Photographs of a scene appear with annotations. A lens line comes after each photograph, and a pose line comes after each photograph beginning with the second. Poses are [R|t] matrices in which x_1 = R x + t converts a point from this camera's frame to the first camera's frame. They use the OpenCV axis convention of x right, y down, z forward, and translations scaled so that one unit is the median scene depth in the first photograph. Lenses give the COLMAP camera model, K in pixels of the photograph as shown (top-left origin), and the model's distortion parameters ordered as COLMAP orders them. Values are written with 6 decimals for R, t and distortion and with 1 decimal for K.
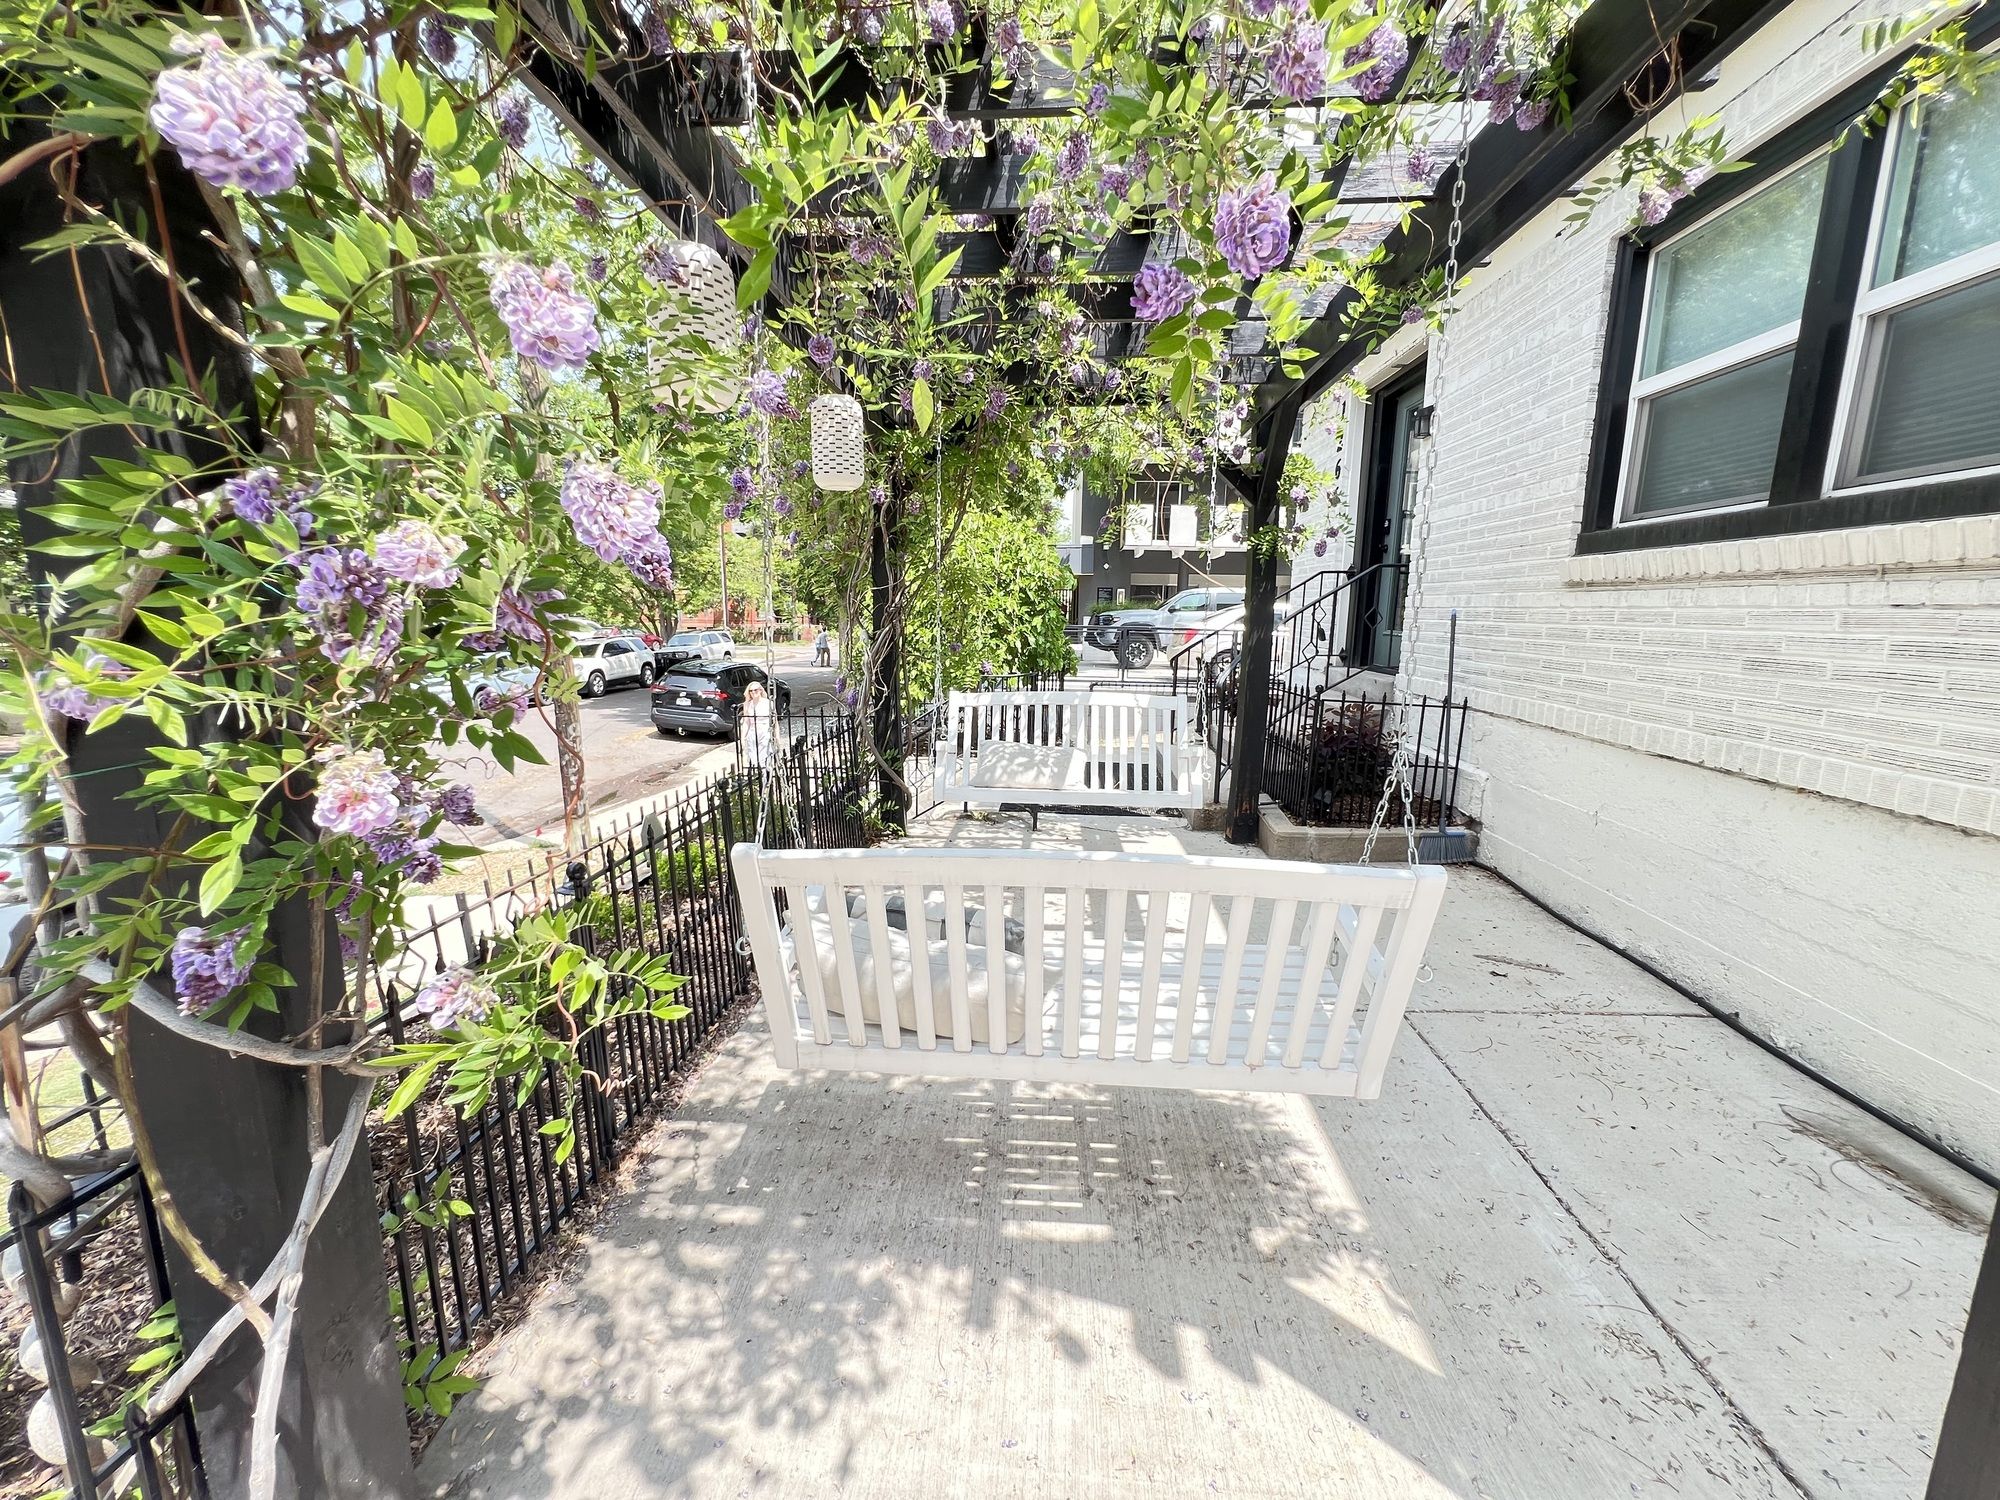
lens RADIAL K [[807.4, 0, 997.9], [0, 807.4, 743.6], [0, 0, 1]] dist [-0.008720, -0.000252]
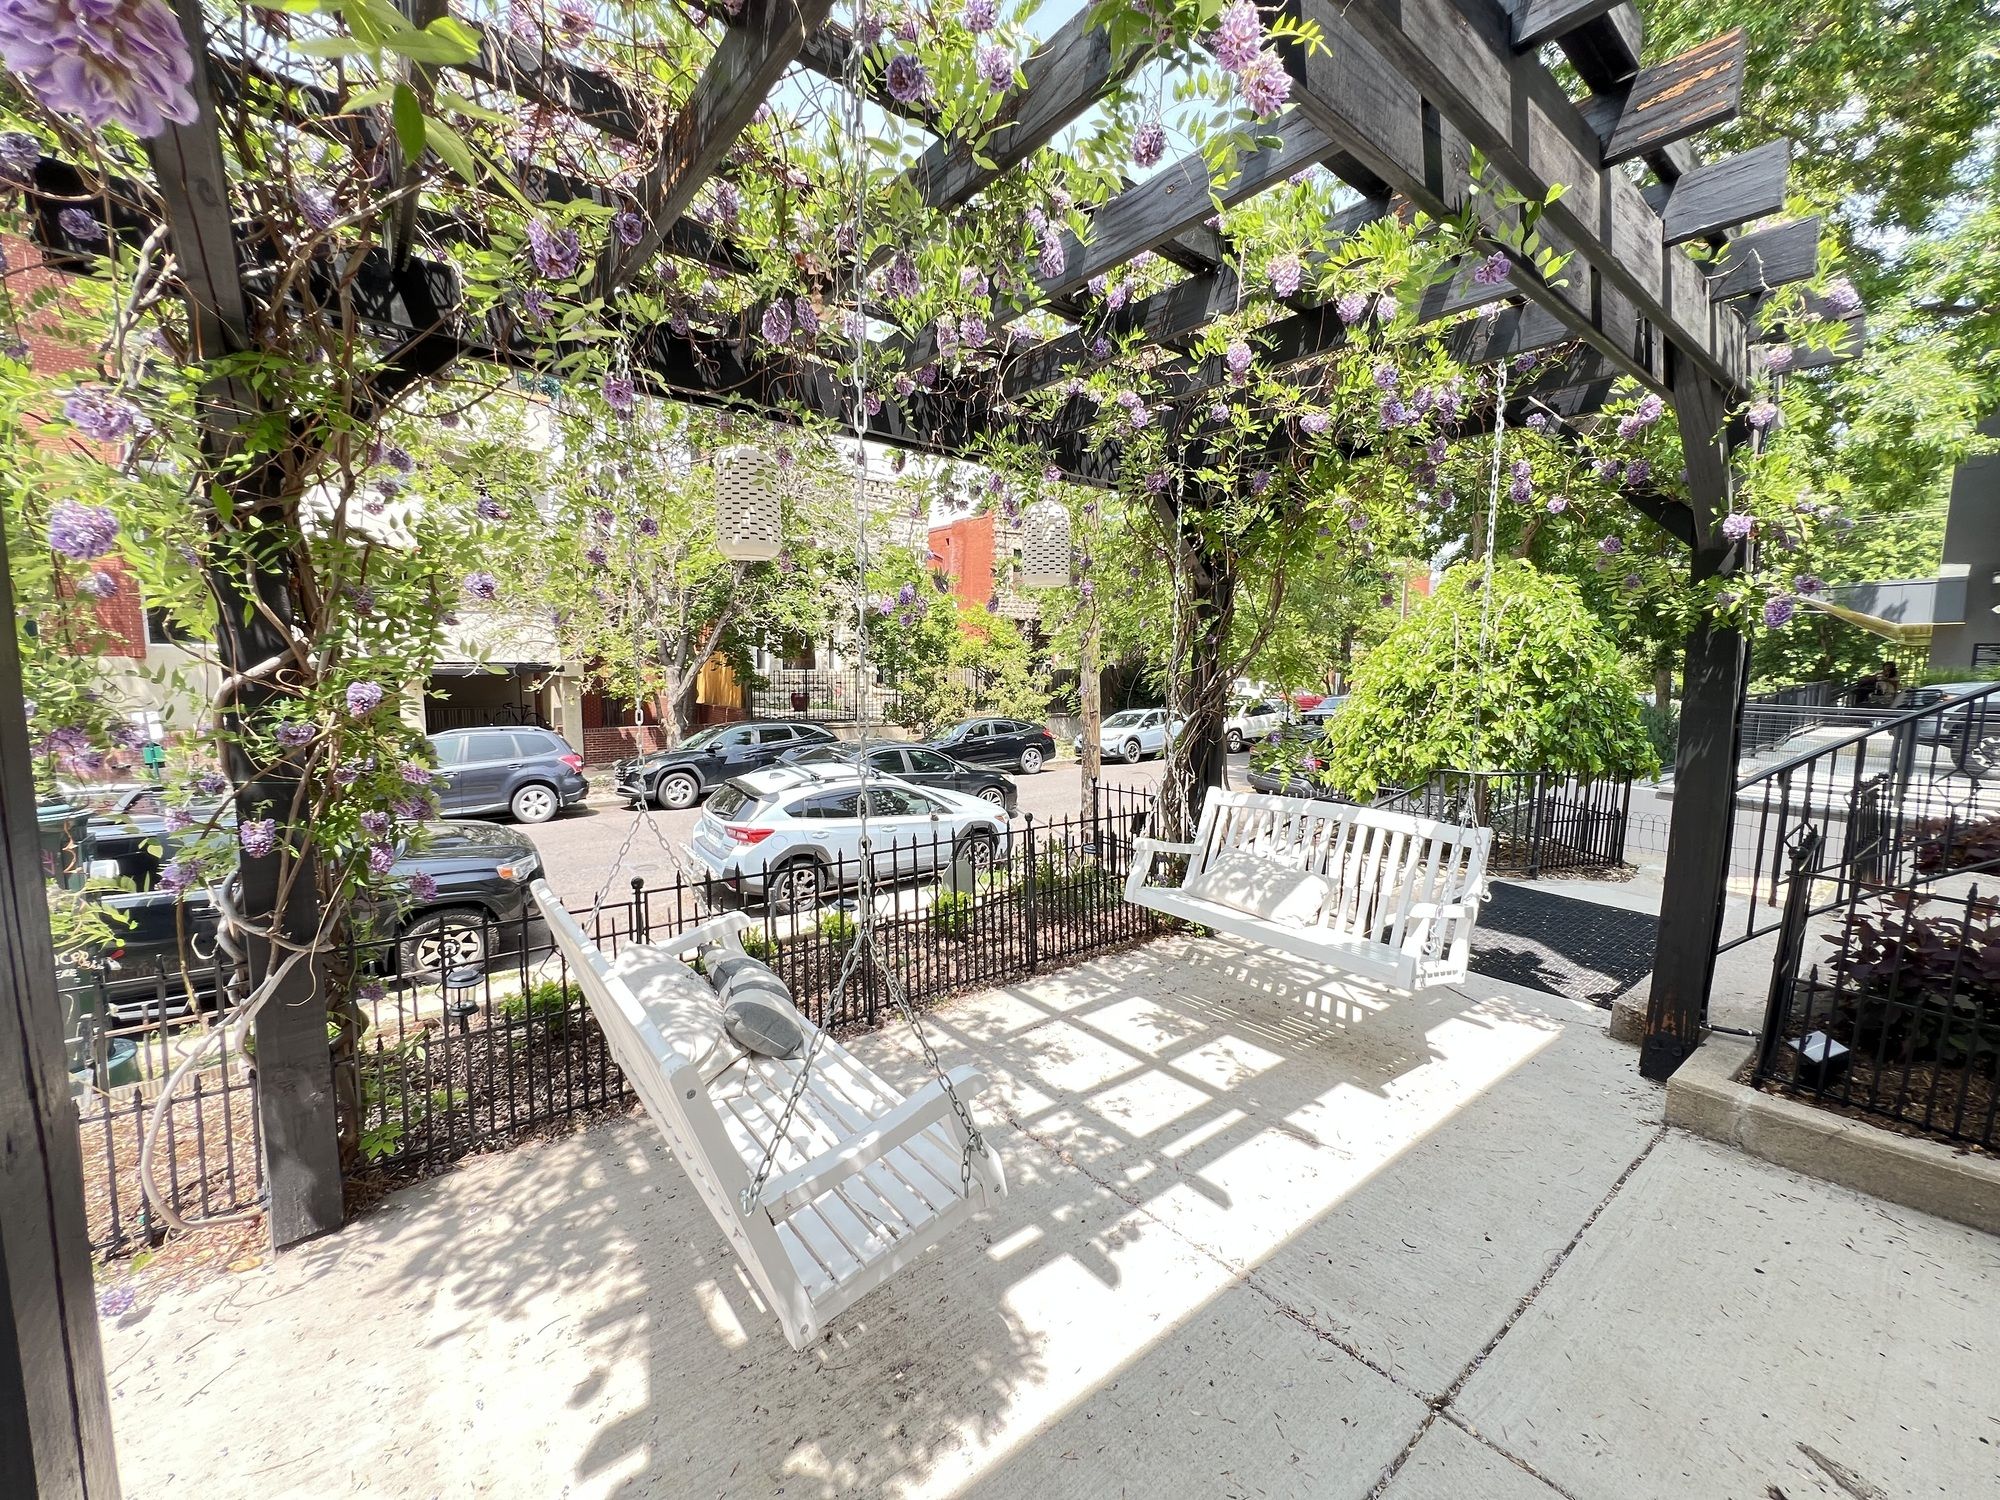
lens RADIAL K [[804.2, 0, 998.1], [0, 804.2, 752.9], [0, 0, 1]] dist [-0.003857, 0.001415]
pose [[0.675789, 0.079330, -0.732813, 0.567221], [-0.123815, 0.992282, -0.006762, -0.086499], [0.726621, 0.095303, 0.680396, 0.265812]]
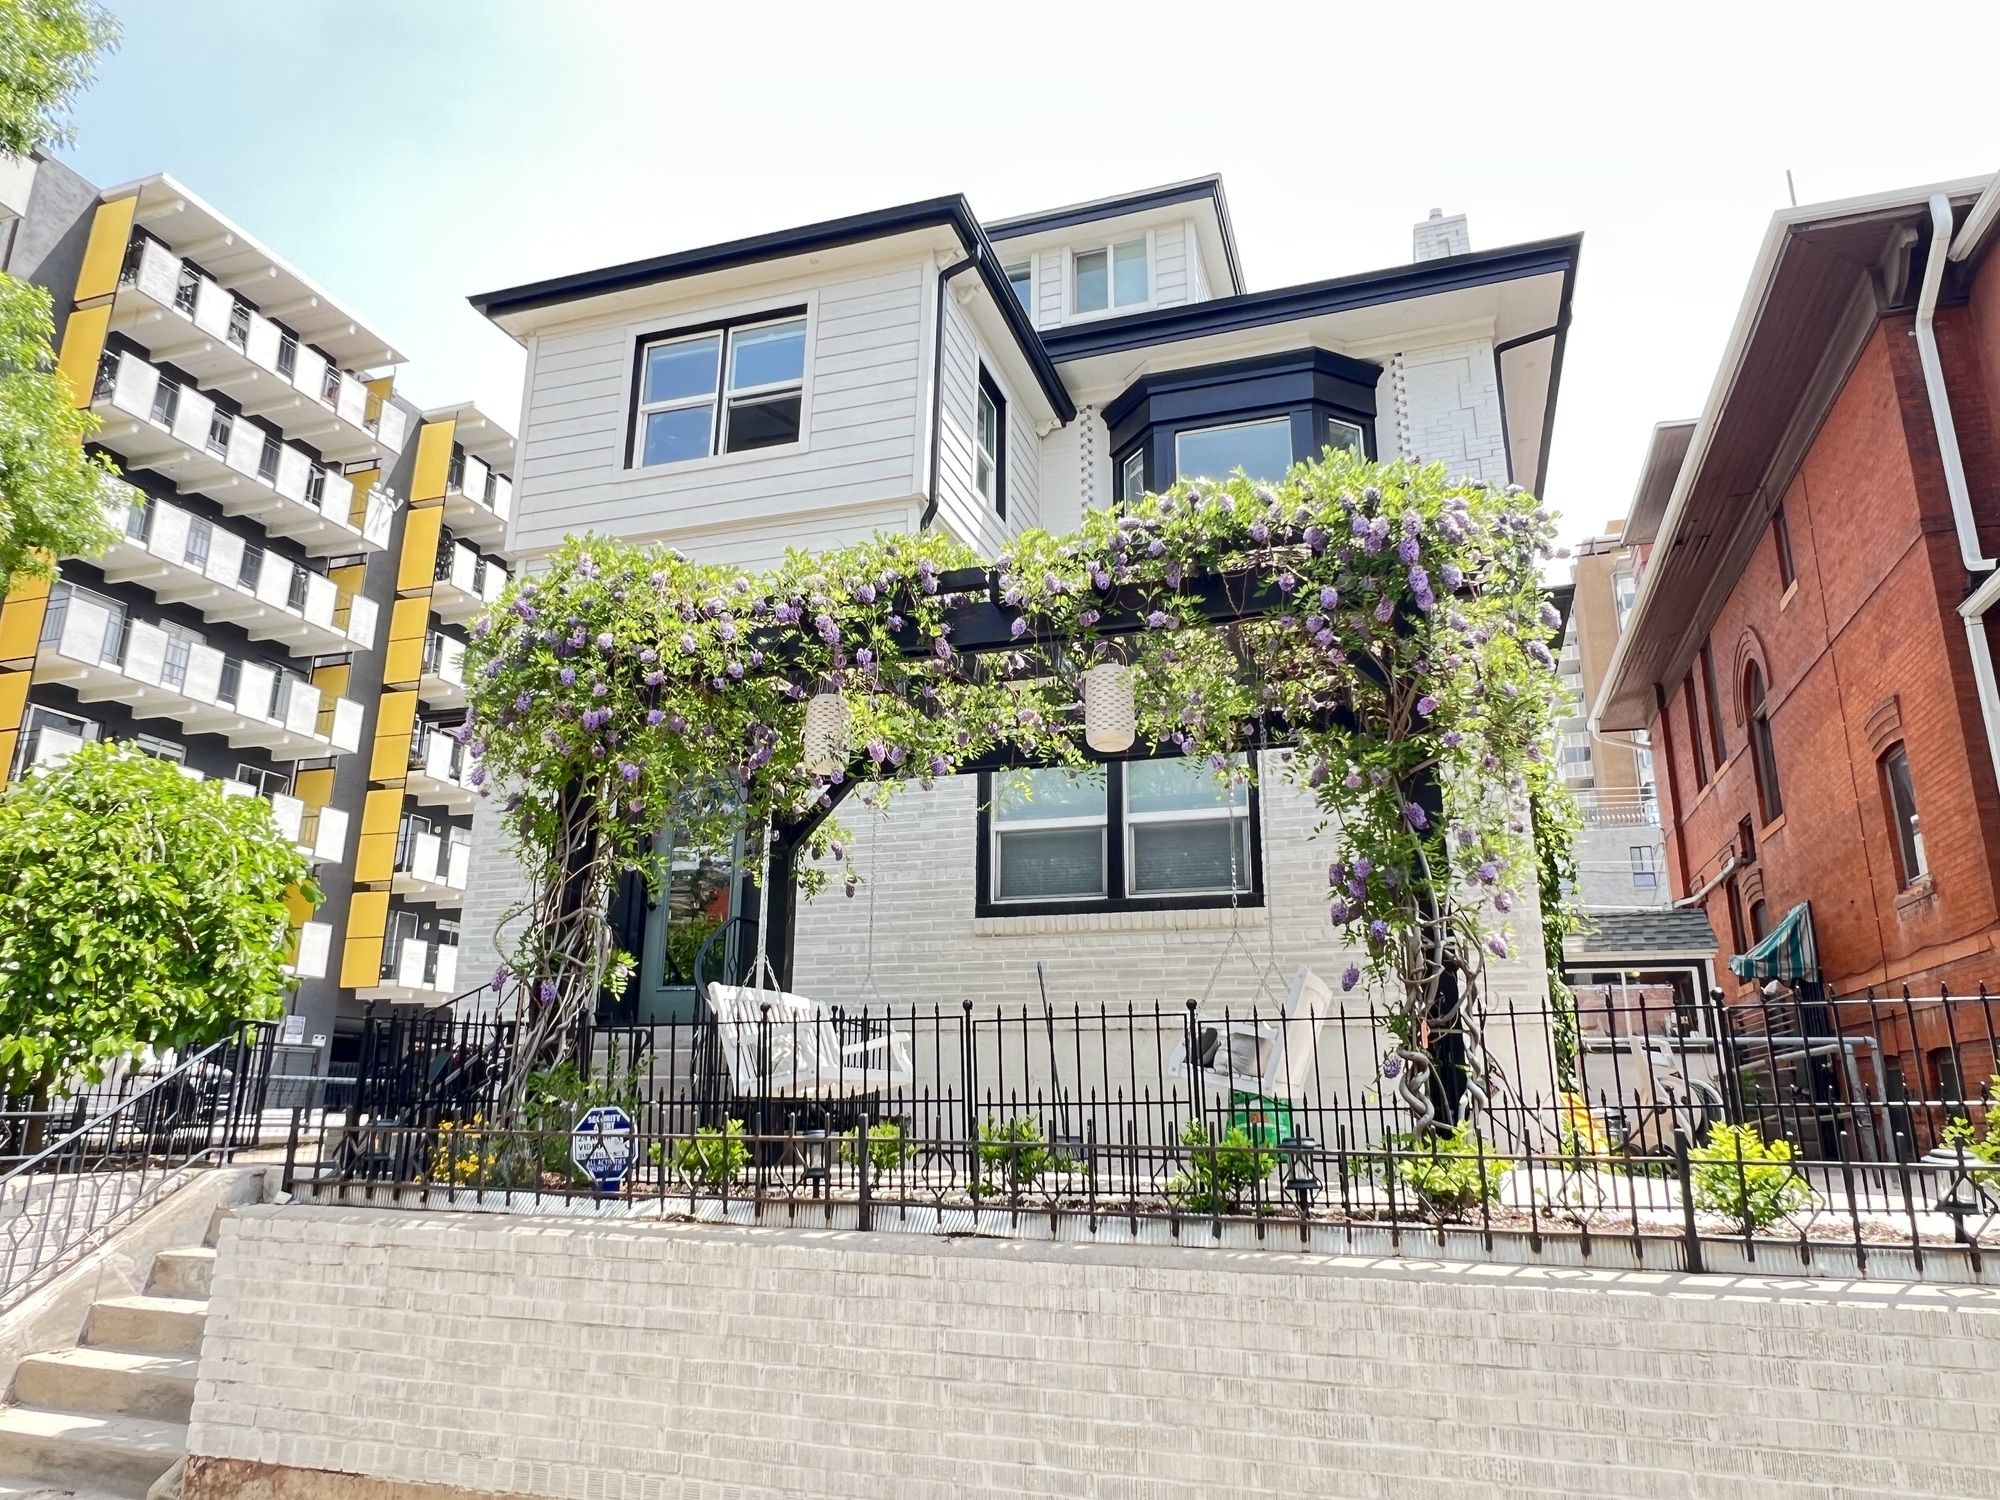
lens RADIAL K [[1298.3, 0, 996.7], [0, 1298.3, 751.8], [0, 0, 1]] dist [0.001503, -0.003743]
pose [[0.245297, 0.245266, 0.937909, -1.877705], [0.155570, 0.944971, -0.287799, 0.212448], [-0.956884, 0.216507, 0.193643, 0.429180]]
